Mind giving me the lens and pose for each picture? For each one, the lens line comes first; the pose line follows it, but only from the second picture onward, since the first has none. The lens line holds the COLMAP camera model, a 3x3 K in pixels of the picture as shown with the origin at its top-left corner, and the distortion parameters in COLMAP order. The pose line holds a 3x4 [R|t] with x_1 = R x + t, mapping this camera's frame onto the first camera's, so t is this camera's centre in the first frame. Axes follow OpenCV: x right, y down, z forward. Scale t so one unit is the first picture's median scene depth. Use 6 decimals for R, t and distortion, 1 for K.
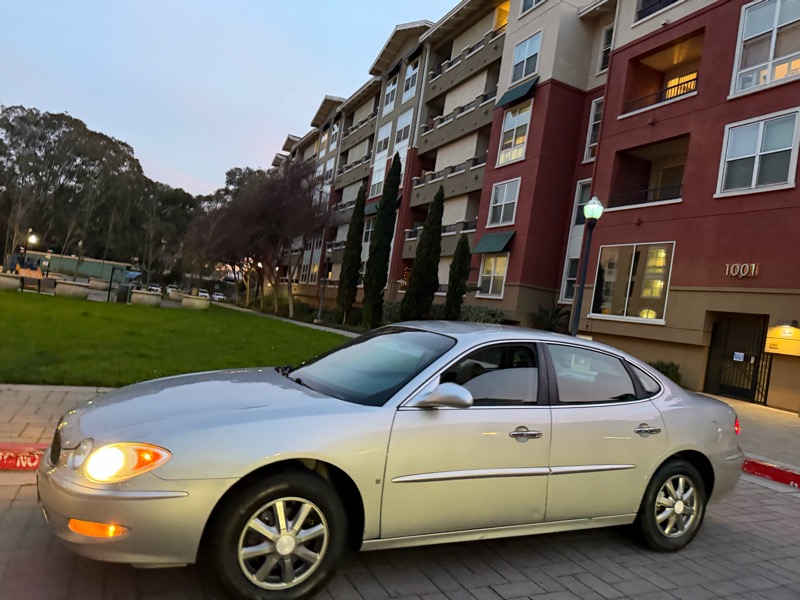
lens RADIAL K [[556.7, 0, 402.4], [0, 556.7, 309.5], [0, 0, 1]] dist [0.077884, -0.105653]
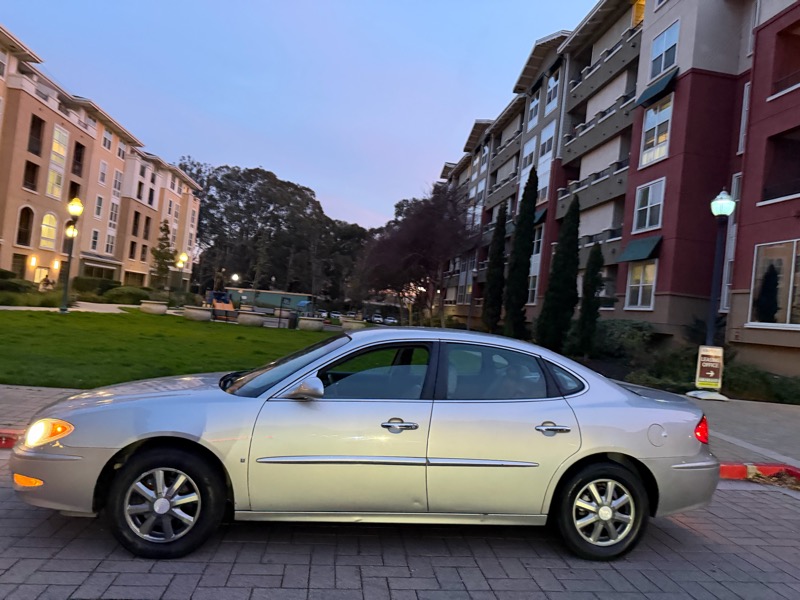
lens RADIAL K [[560.8, 0, 403.1], [0, 560.8, 299.7], [0, 0, 1]] dist [0.070623, -0.099781]
pose [[0.950353, -0.049016, -0.307288, 0.077303], [0.032093, 0.997689, -0.059891, 0.006244], [0.309514, 0.047056, 0.949730, -0.004532]]
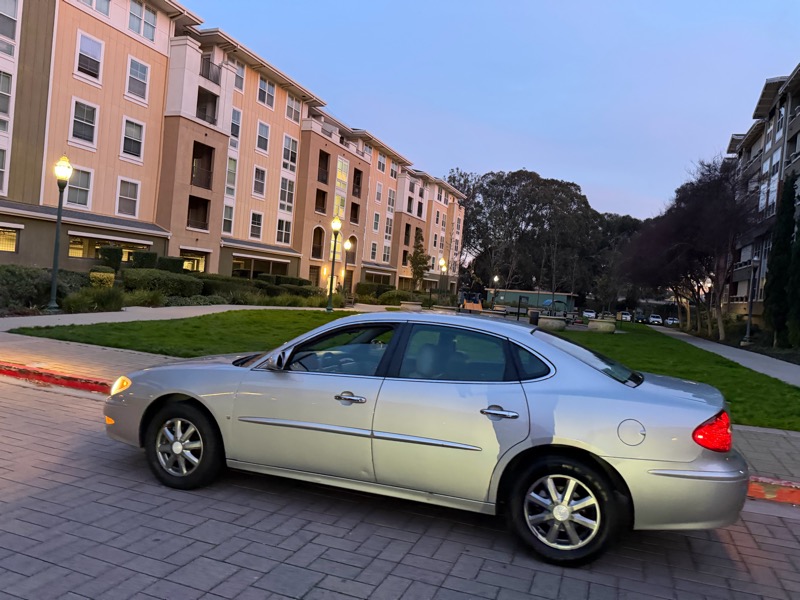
lens RADIAL K [[561.8, 0, 400.6], [0, 561.8, 297.7], [0, 0, 1]] dist [0.112235, -0.166246]
pose [[0.692420, -0.067852, -0.718297, 0.156004], [0.016705, 0.996809, -0.078058, 0.014567], [0.721301, 0.042050, 0.691344, 0.035282]]
